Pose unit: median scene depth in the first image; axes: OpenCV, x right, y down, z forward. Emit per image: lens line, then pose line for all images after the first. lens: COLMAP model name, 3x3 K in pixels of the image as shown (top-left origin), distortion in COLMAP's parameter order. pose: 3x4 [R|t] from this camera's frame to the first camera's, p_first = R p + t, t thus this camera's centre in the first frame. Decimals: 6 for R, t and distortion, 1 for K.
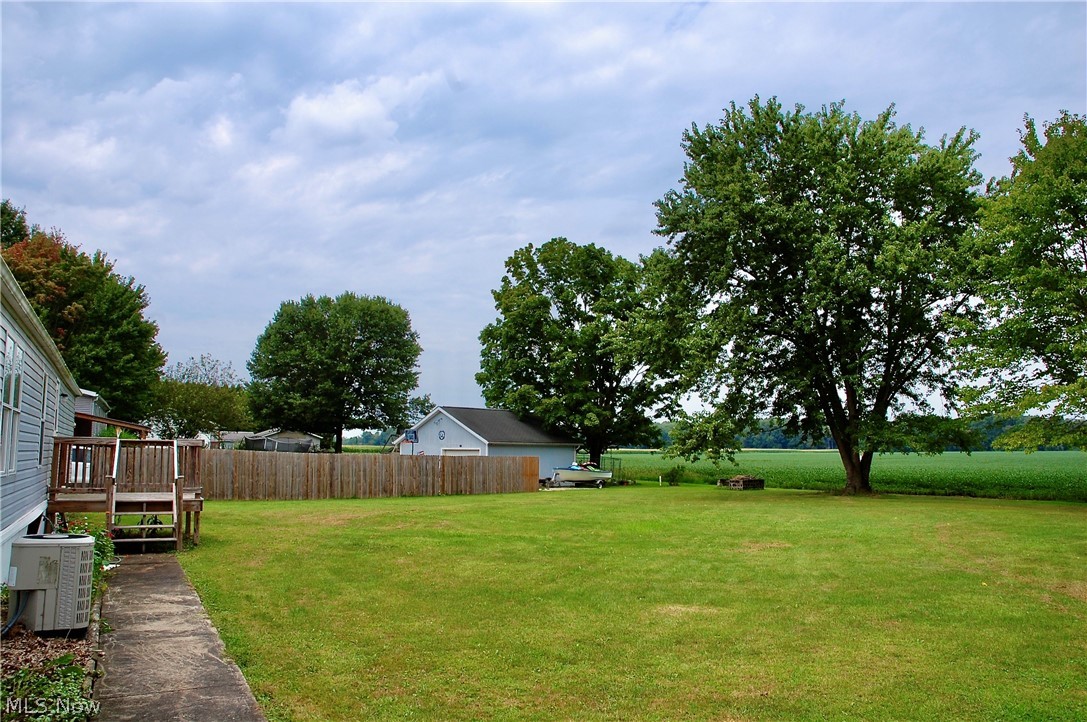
lens RADIAL K [[850.3, 0, 551.8], [0, 850.3, 375.3], [0, 0, 1]] dist [-0.176119, 0.162466]
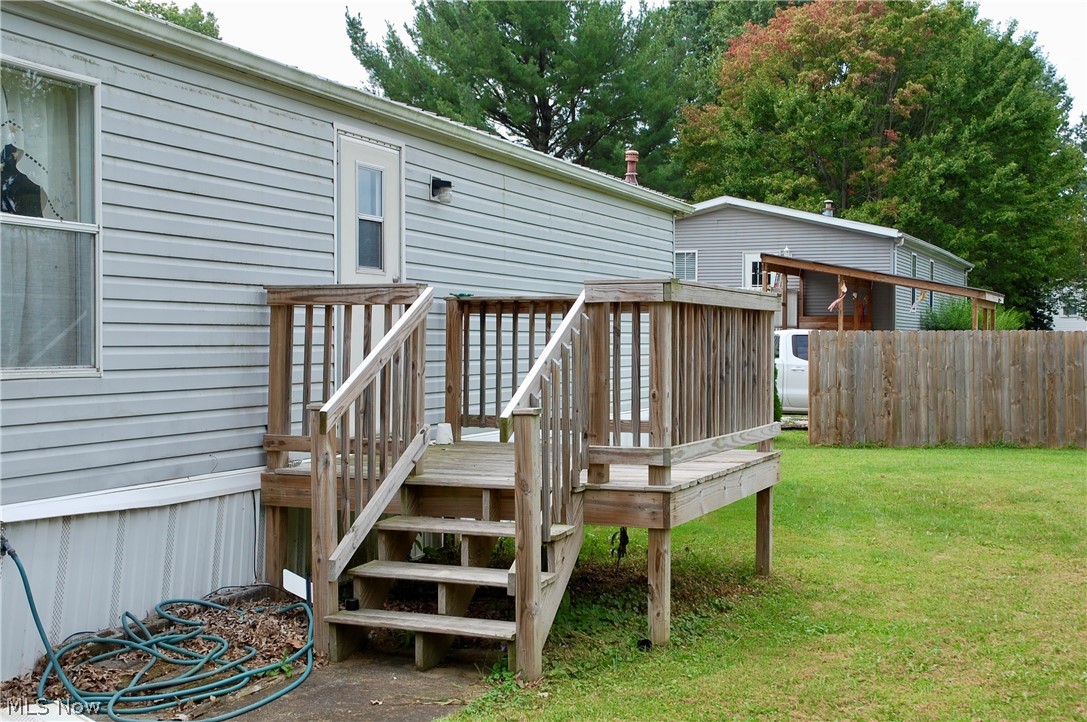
lens RADIAL K [[1360.5, 0, 555.5], [0, 1360.5, 374.3], [0, 0, 1]] dist [-0.041879, 0.279025]
pose [[0.649815, 0.016733, -0.759909, -0.021334], [0.071276, 0.994011, 0.082838, 0.017661], [0.756743, -0.107993, 0.644730, 0.175875]]
